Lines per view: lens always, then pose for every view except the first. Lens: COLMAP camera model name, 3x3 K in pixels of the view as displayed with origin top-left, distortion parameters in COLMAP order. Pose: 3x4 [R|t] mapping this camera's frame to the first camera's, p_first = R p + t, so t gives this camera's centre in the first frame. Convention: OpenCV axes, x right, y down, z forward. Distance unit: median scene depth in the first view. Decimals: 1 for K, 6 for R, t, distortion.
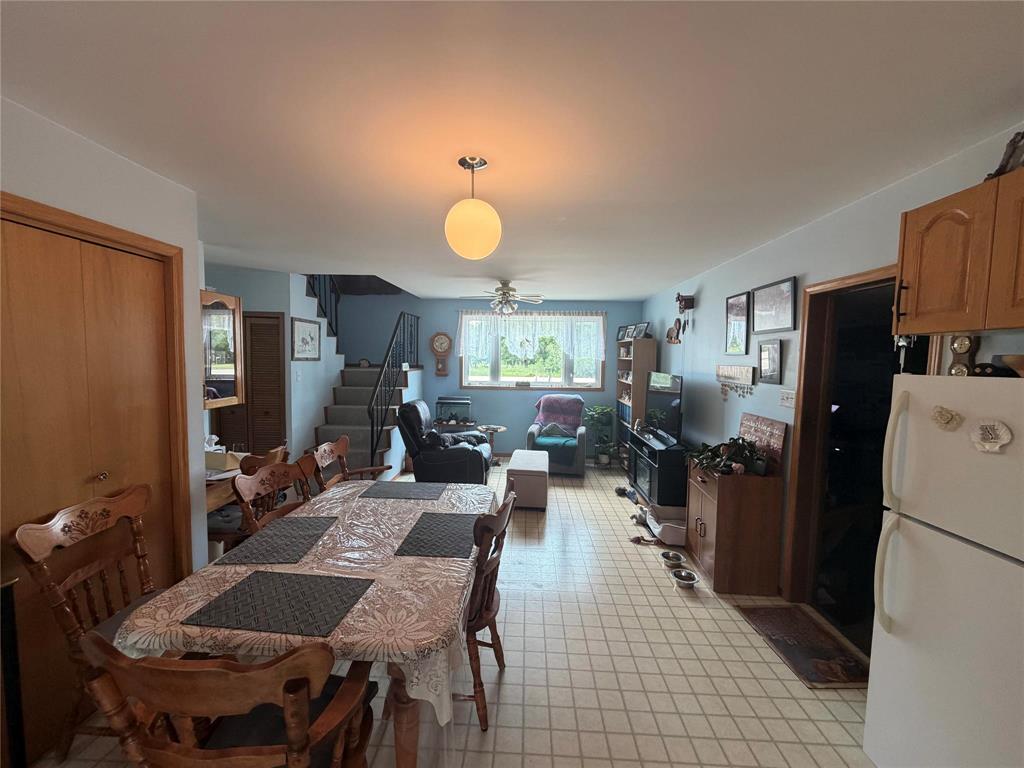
lens RADIAL K [[405.7, 0, 508.6], [0, 405.7, 381.7], [0, 0, 1]] dist [-0.000392, -0.000101]
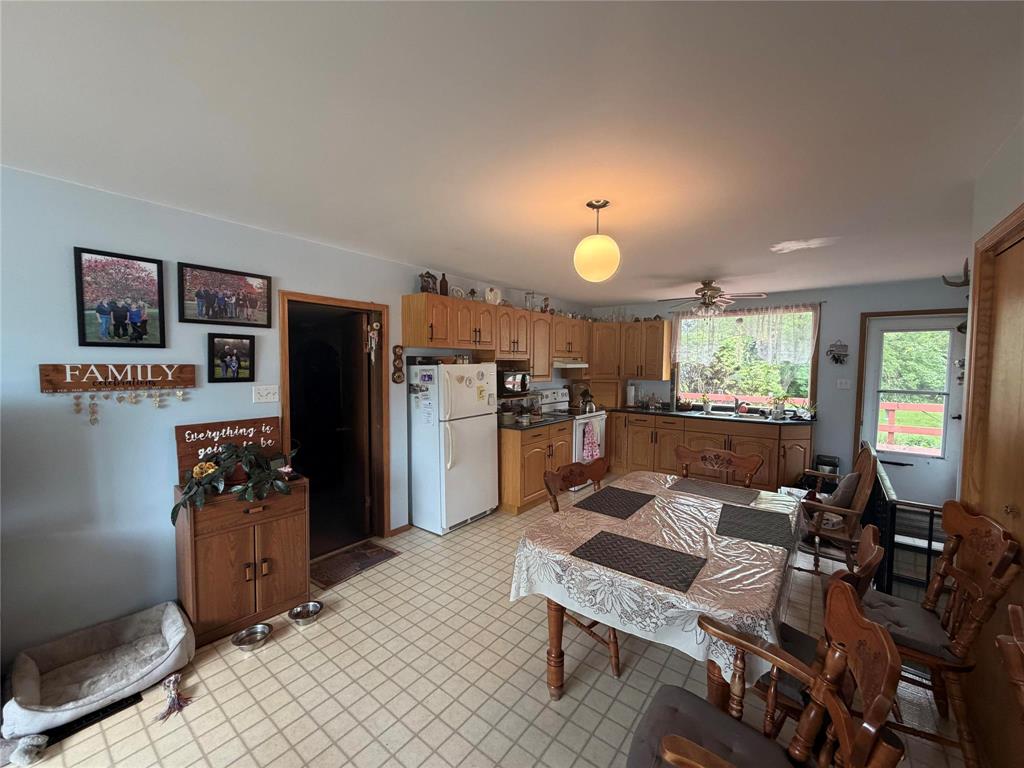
lens RADIAL K [[405.7, 0, 509.8], [0, 405.7, 385.0], [0, 0, 1]] dist [-0.000392, -0.000101]
pose [[-0.810940, -0.050427, 0.582952, -0.438721], [0.019045, 0.993477, 0.112431, -0.091462], [-0.584819, 0.102277, -0.804690, 1.563586]]
